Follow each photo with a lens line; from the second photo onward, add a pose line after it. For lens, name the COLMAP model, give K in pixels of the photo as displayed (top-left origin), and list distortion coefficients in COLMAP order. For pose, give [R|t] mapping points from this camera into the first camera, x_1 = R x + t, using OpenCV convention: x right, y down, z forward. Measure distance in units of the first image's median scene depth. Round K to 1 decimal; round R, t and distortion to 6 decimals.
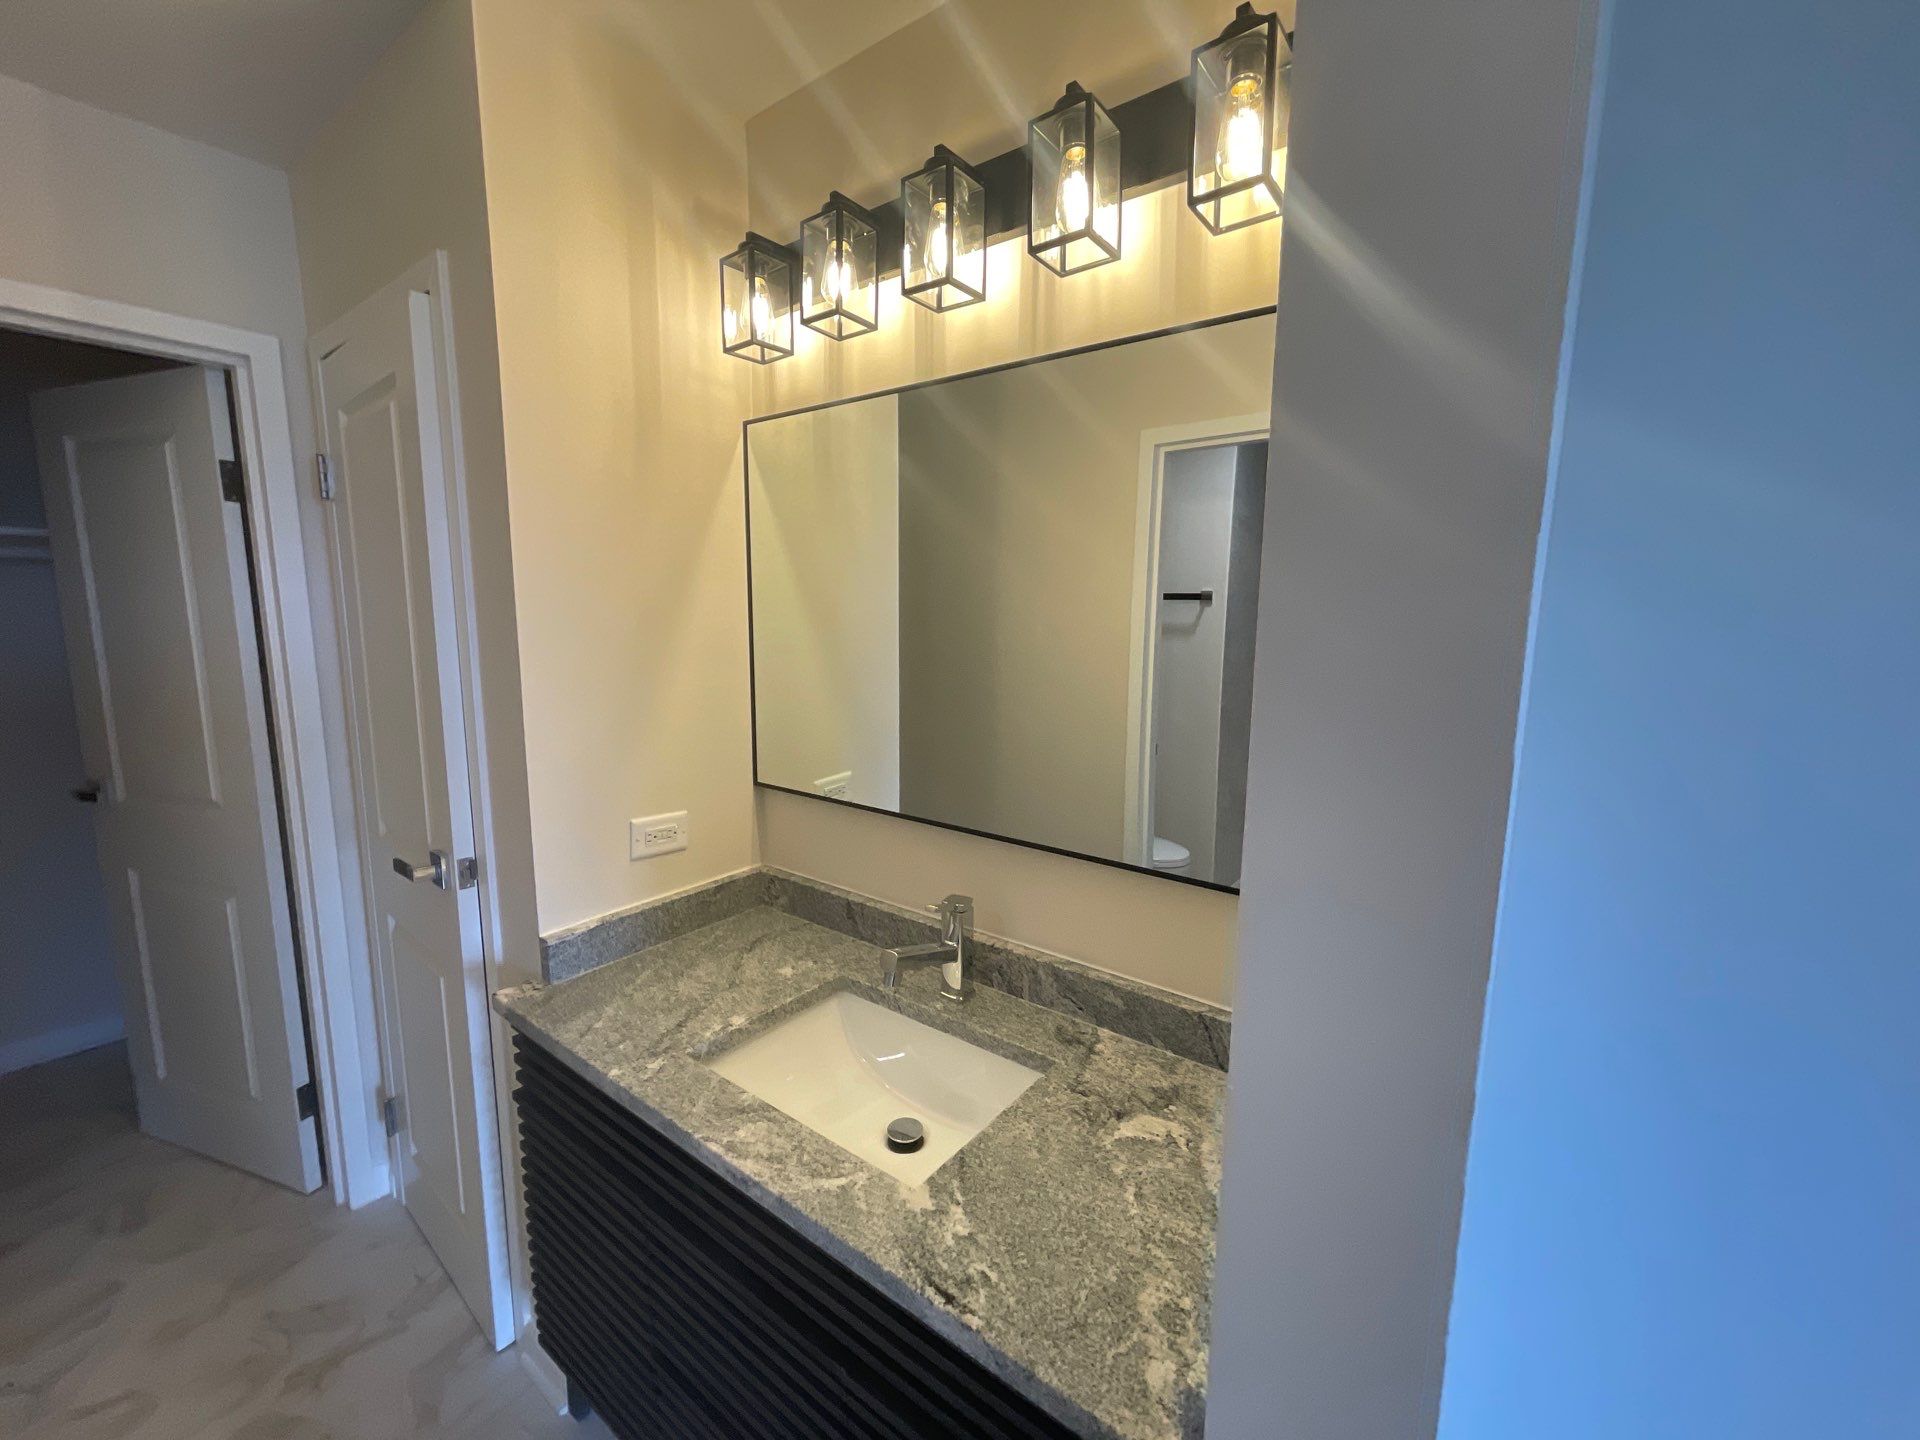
lens RADIAL K [[763.2, 0, 960.3], [0, 763.2, 729.1], [0, 0, 1]] dist [-0.003465, 0.000259]
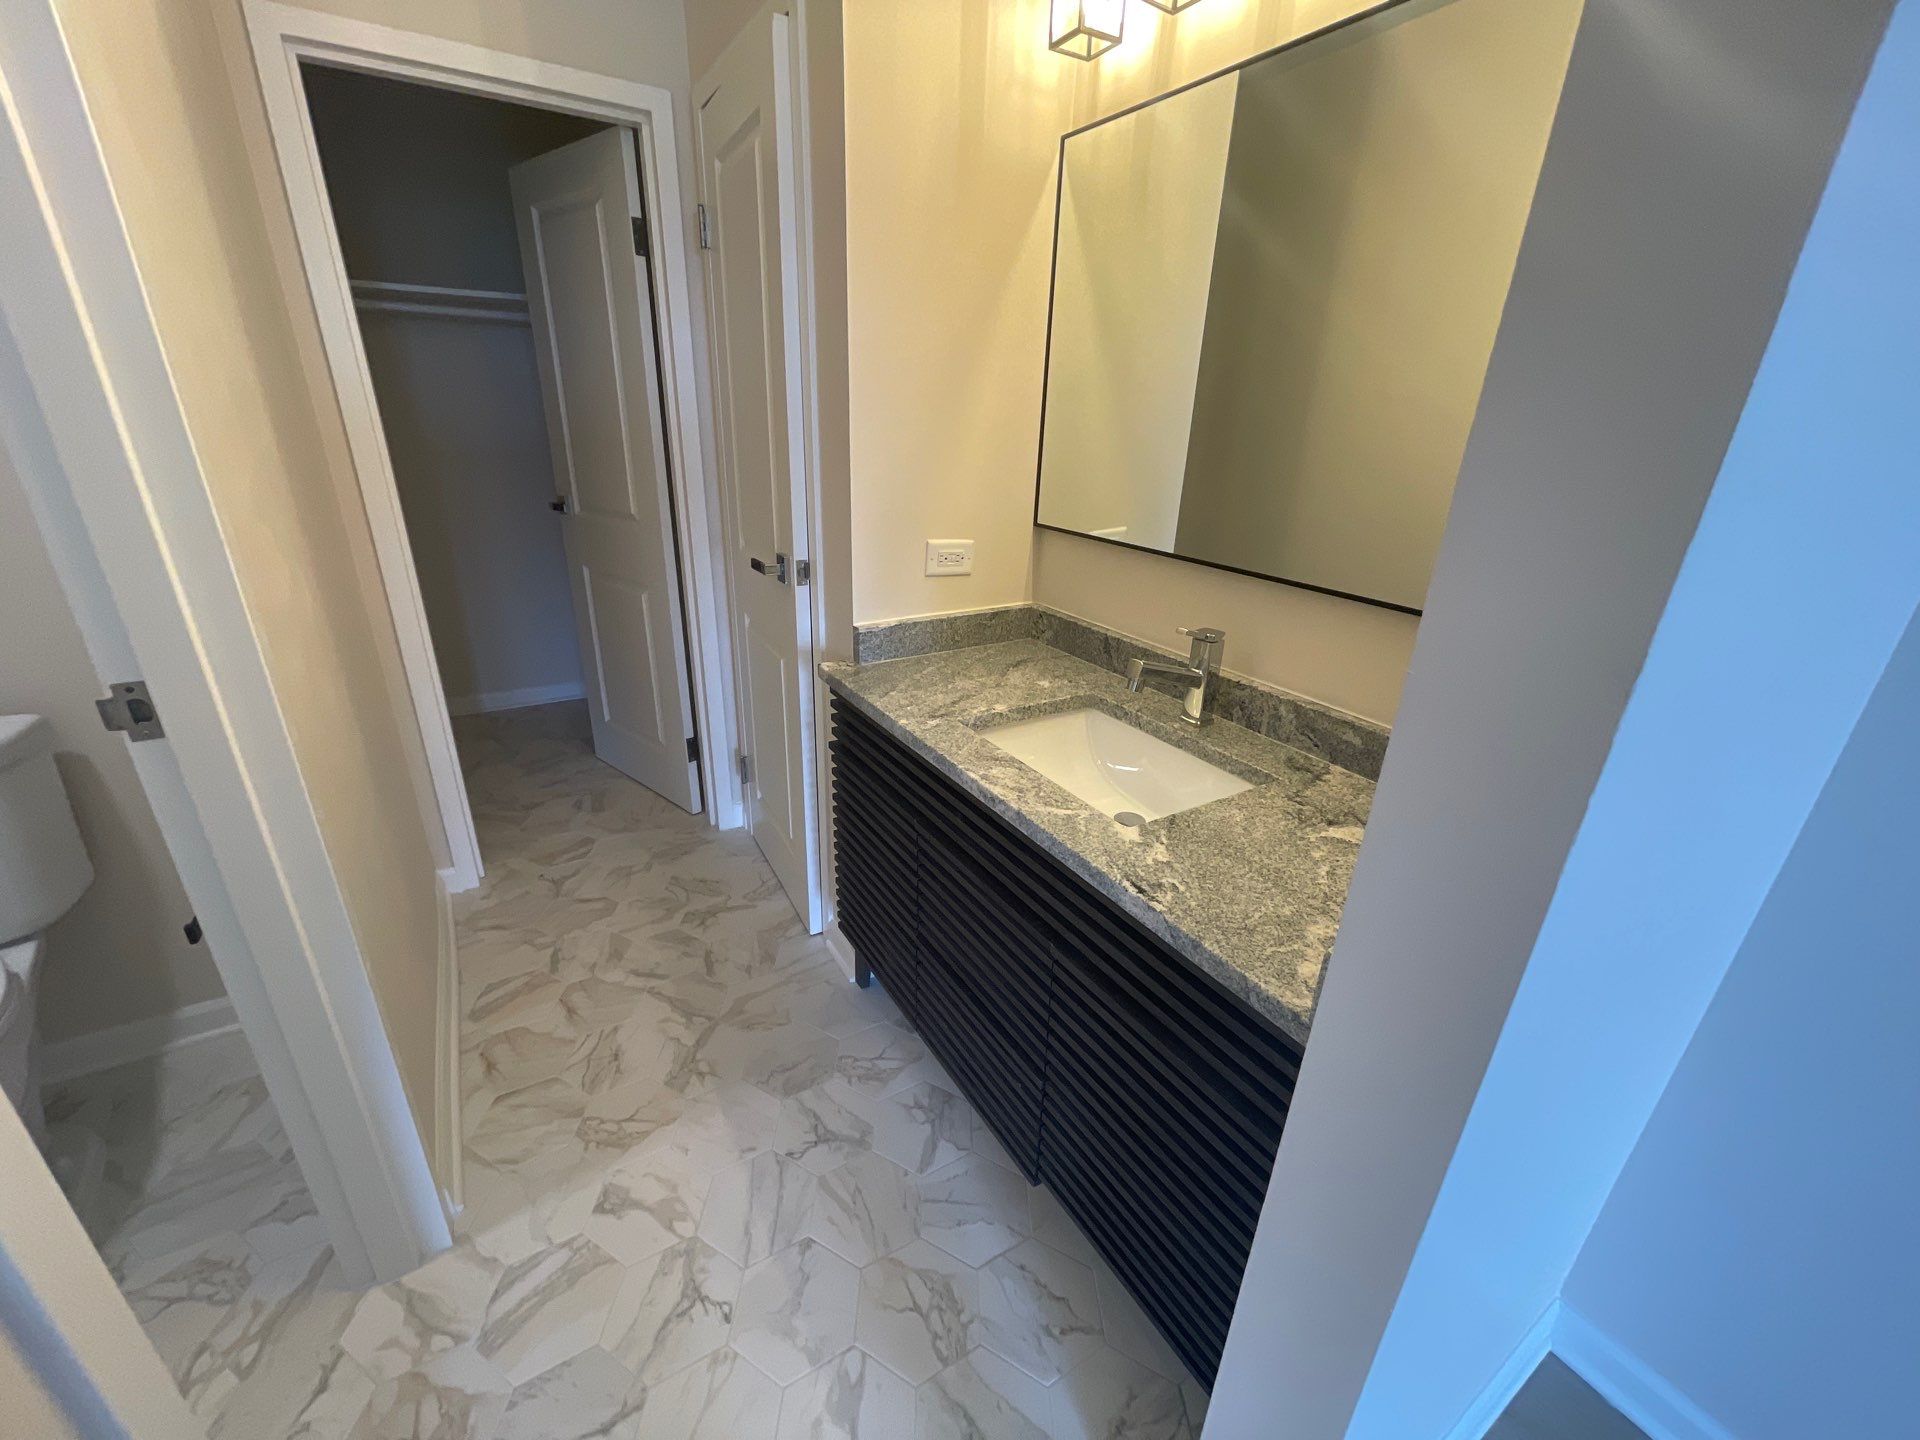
lens RADIAL K [[763.2, 0, 960.3], [0, 763.2, 718.0], [0, 0, 1]] dist [-0.003465, 0.000259]
pose [[0.930370, 0.158679, -0.330504, 0.036712], [-0.078376, 0.966727, 0.243508, 0.096113], [0.358147, -0.200649, 0.911850, -0.083730]]
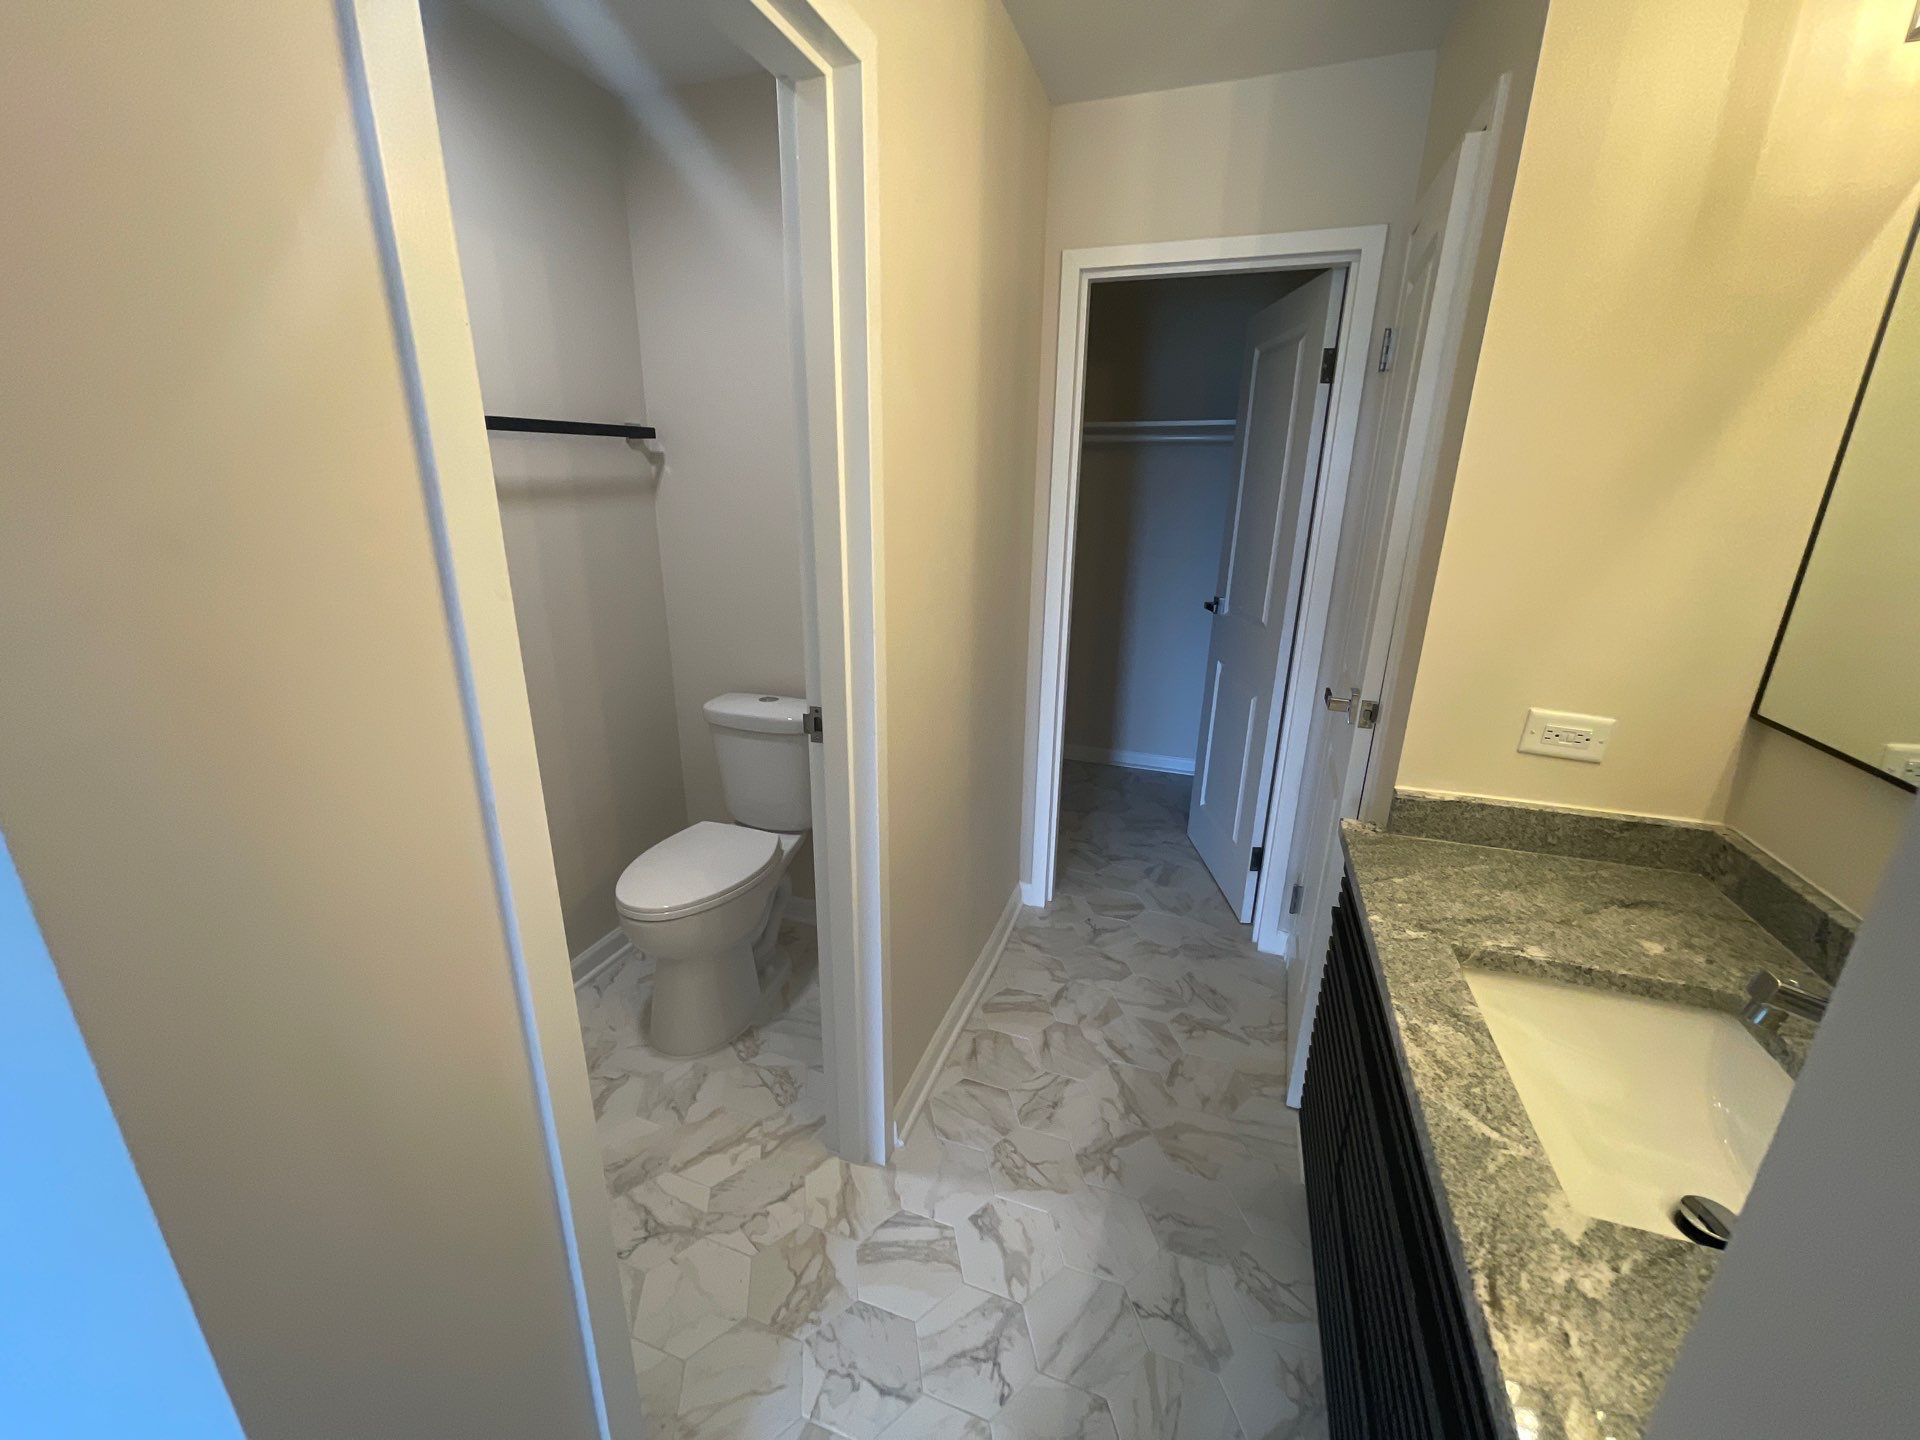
lens RADIAL K [[763.2, 0, 959.1], [0, 763.2, 725.8], [0, 0, 1]] dist [-0.003465, 0.000259]
pose [[0.310355, 0.284913, -0.906920, 0.177017], [-0.151224, 0.956678, 0.248795, 0.018904], [0.938515, 0.059933, 0.339995, 0.070137]]
